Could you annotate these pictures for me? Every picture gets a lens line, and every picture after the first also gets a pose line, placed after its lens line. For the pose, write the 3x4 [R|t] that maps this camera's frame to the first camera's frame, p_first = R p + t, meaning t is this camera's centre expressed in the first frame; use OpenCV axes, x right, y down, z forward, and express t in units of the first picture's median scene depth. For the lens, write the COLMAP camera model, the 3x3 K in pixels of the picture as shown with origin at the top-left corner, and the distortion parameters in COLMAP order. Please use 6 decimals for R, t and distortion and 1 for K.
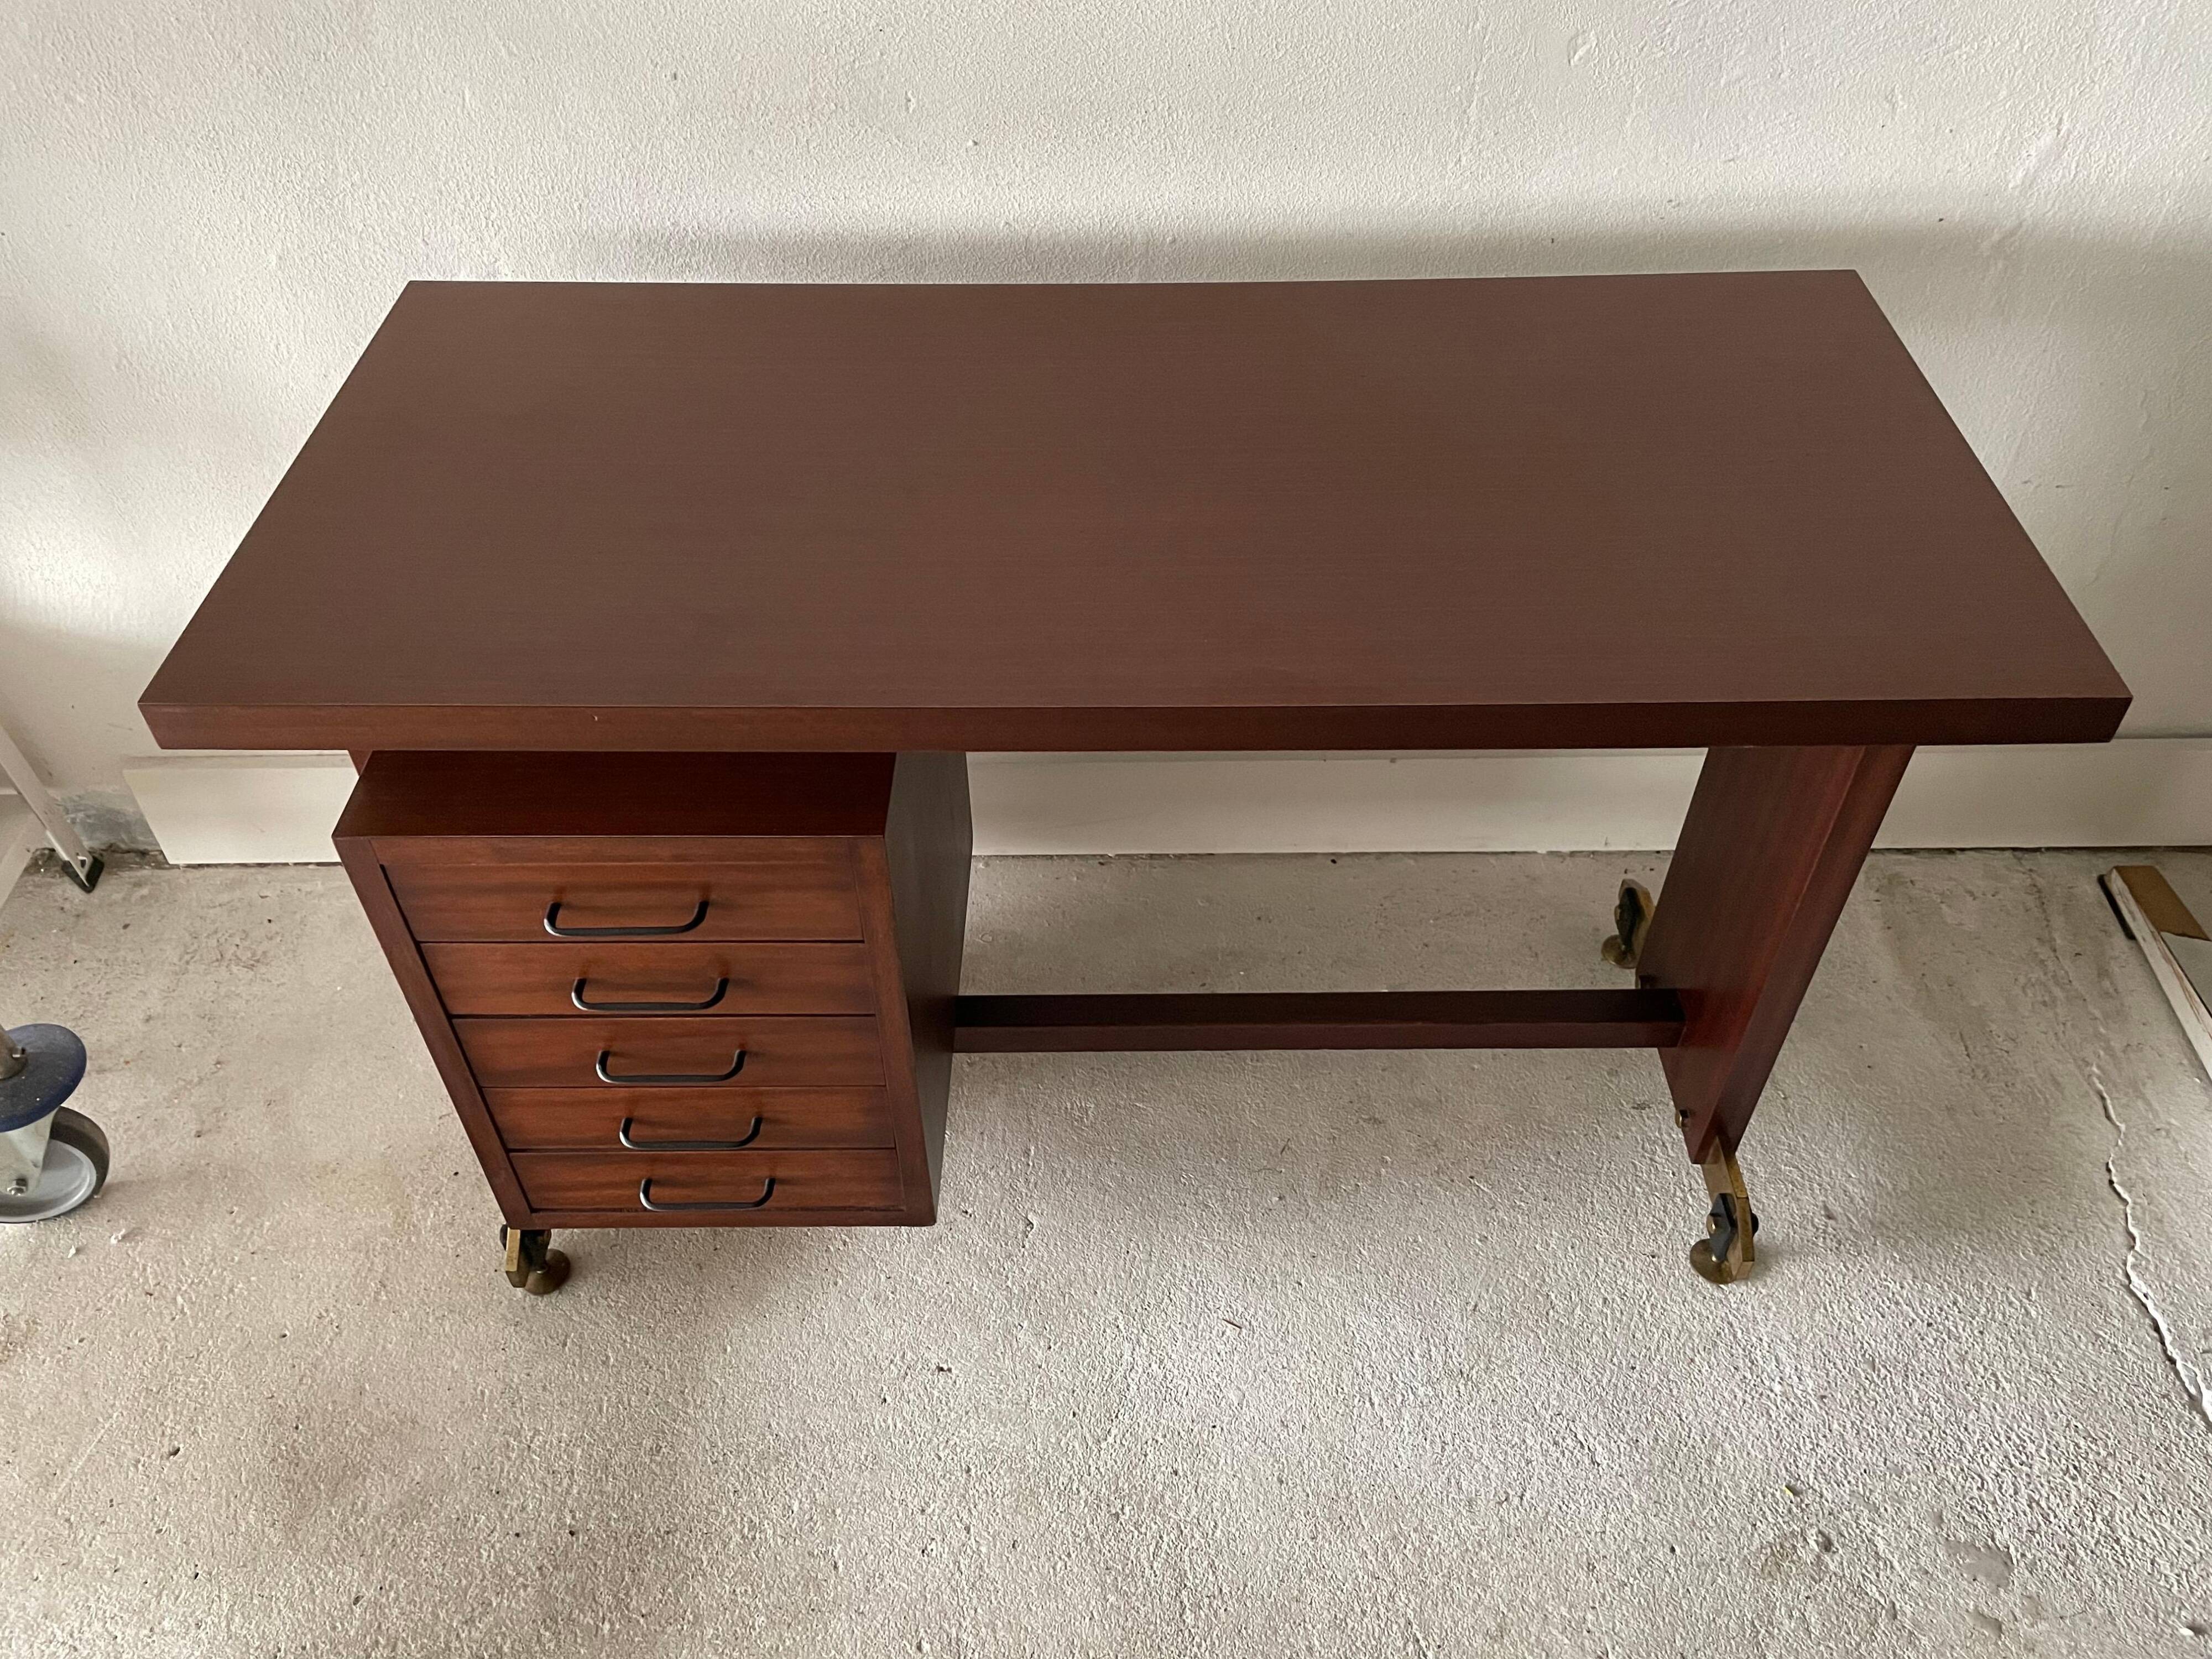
lens RADIAL K [[1698.0, 0, 1115.9], [0, 1698.0, 821.7], [0, 0, 1]] dist [0.081789, -0.118569]
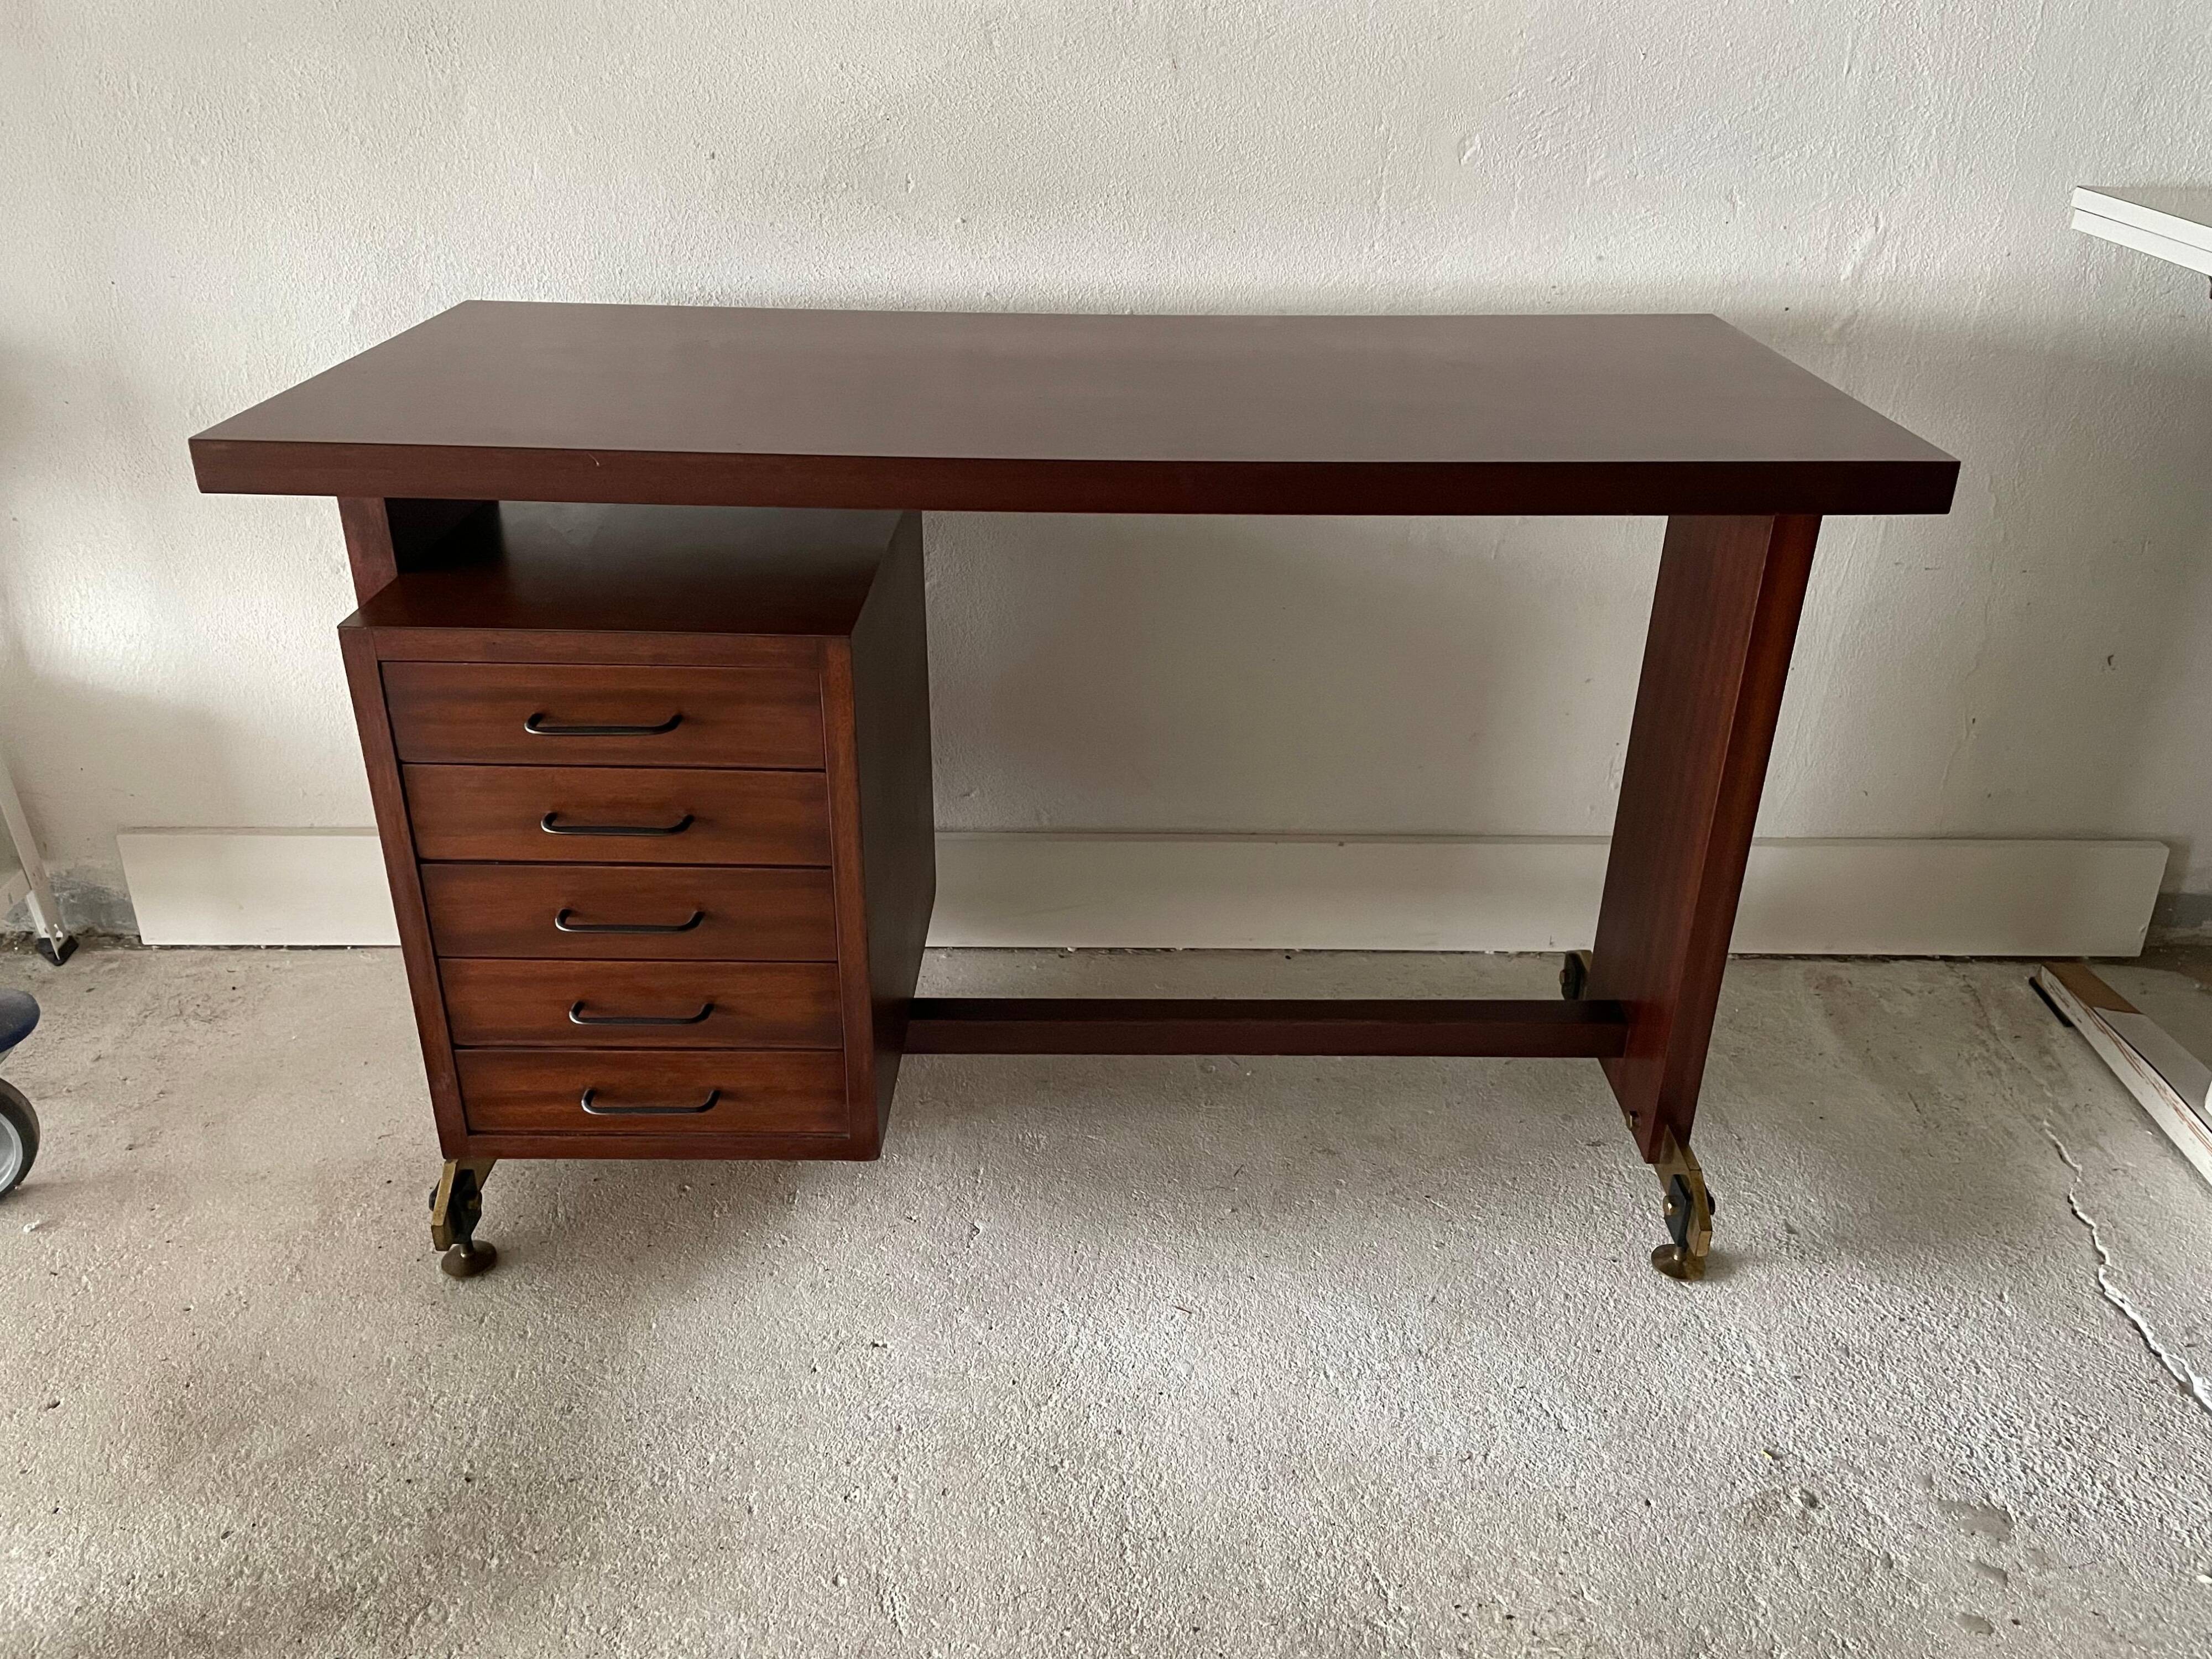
lens RADIAL K [[1698.0, 0, 1122.1], [0, 1698.0, 822.3], [0, 0, 1]] dist [0.081789, -0.118569]
pose [[0.999797, 0.016364, 0.011718, 0.019860], [-0.012021, 0.952448, -0.304464, 0.346359], [-0.016143, 0.304261, 0.952452, 0.001000]]
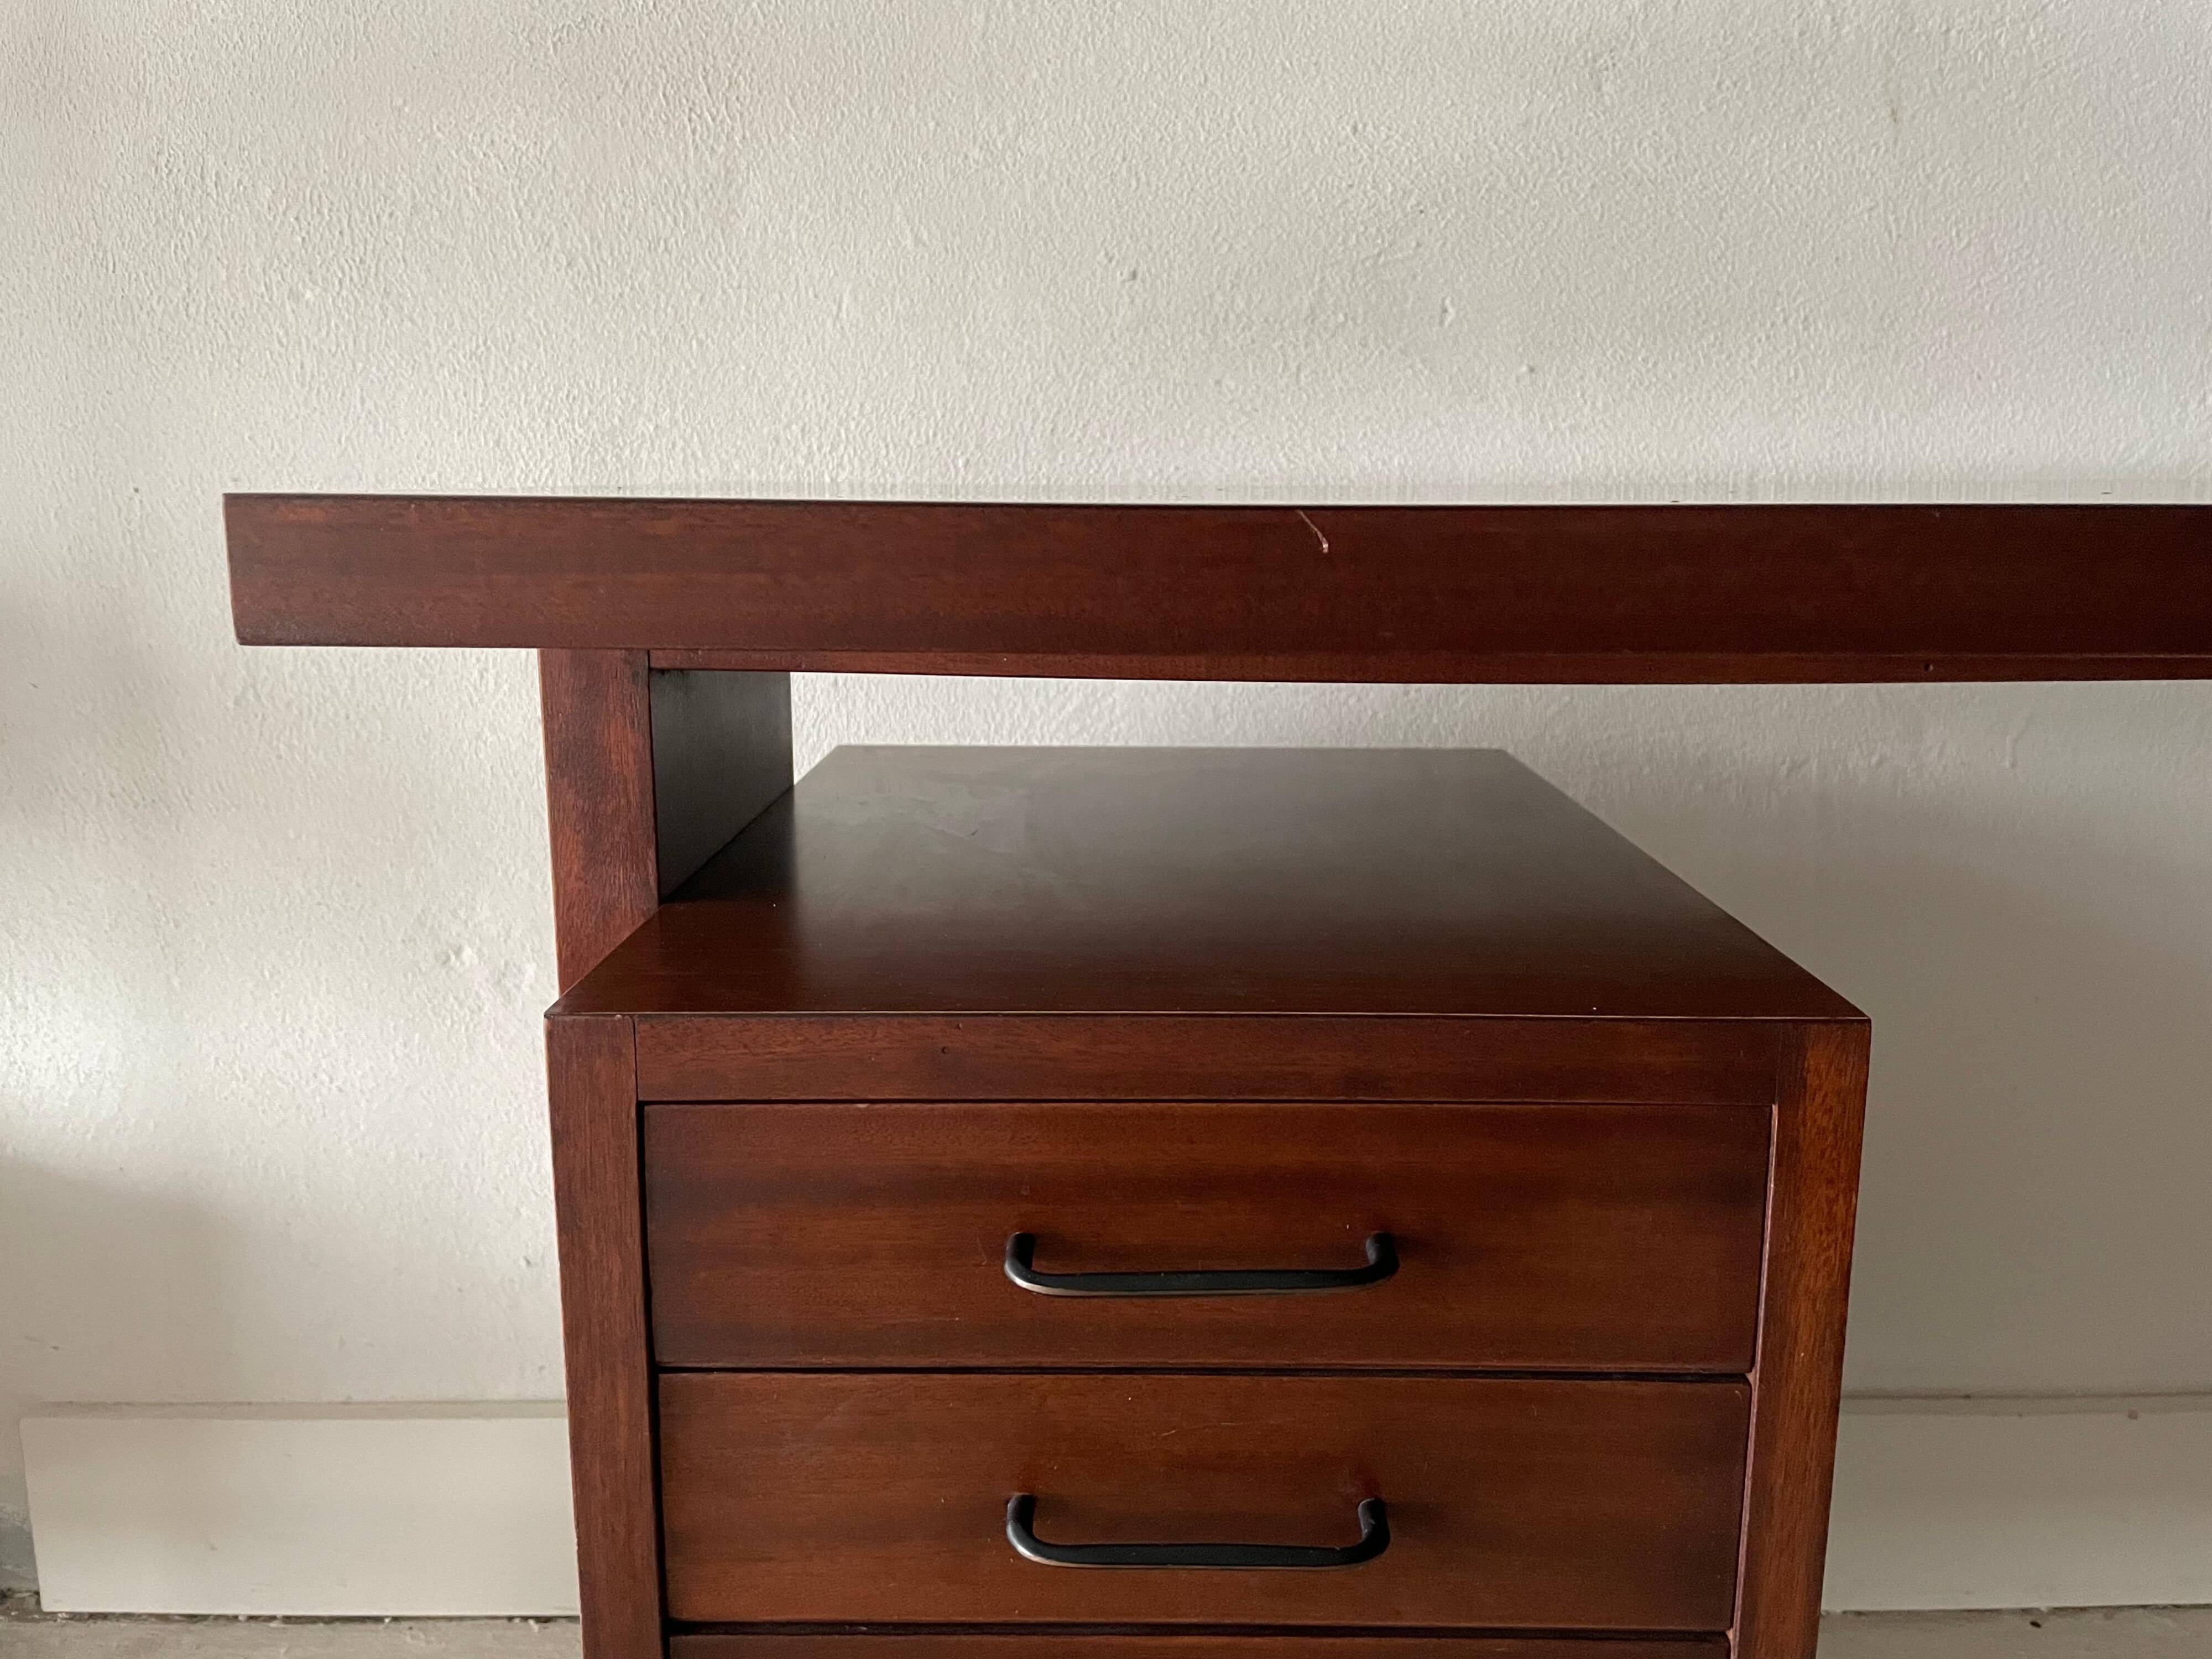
lens RADIAL K [[1698.0, 0, 1121.7], [0, 1698.0, 800.6], [0, 0, 1]] dist [0.081789, -0.118569]
pose [[0.999978, 0.006525, -0.001293, -0.244606], [-0.006165, 0.836072, -0.548585, 0.148530], [-0.002499, 0.548581, 0.836094, 0.482280]]
